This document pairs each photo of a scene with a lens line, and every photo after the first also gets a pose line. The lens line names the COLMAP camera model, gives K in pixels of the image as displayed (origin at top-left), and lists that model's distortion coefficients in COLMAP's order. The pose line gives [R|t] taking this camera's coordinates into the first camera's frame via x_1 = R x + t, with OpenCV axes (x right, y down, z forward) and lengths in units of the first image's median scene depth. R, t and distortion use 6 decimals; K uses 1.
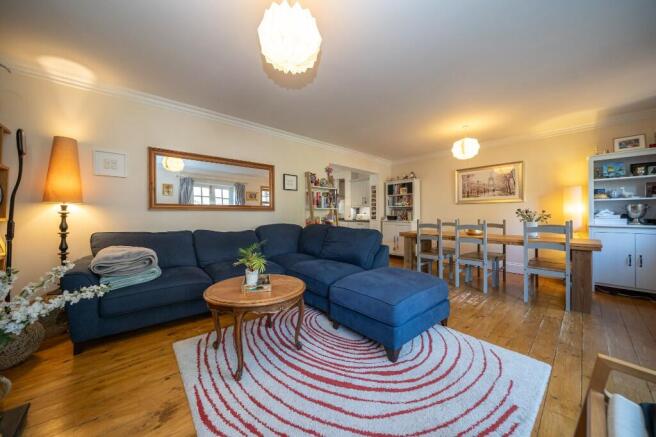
lens RADIAL K [[223.1, 0, 328.0], [0, 223.1, 218.5], [0, 0, 1]] dist [-0.000367, -0.000015]
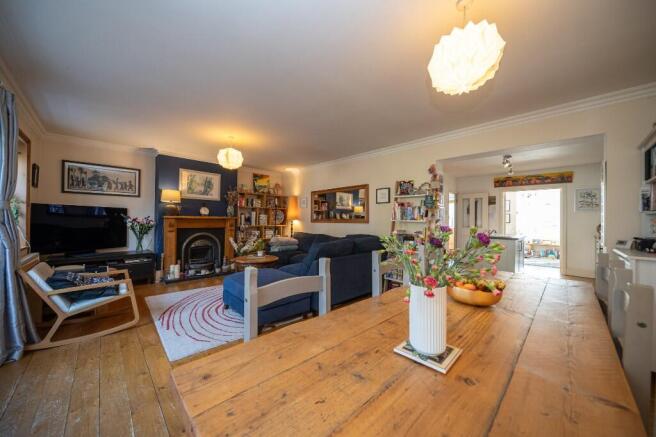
lens RADIAL K [[228.9, 0, 327.2], [0, 228.9, 216.4], [0, 0, 1]] dist [-0.000855, -0.000052]
pose [[0.061278, -0.017537, -0.997967, 0.948881], [-0.022609, 0.999565, -0.018953, -0.040726], [0.997865, 0.023724, 0.060855, 0.726081]]
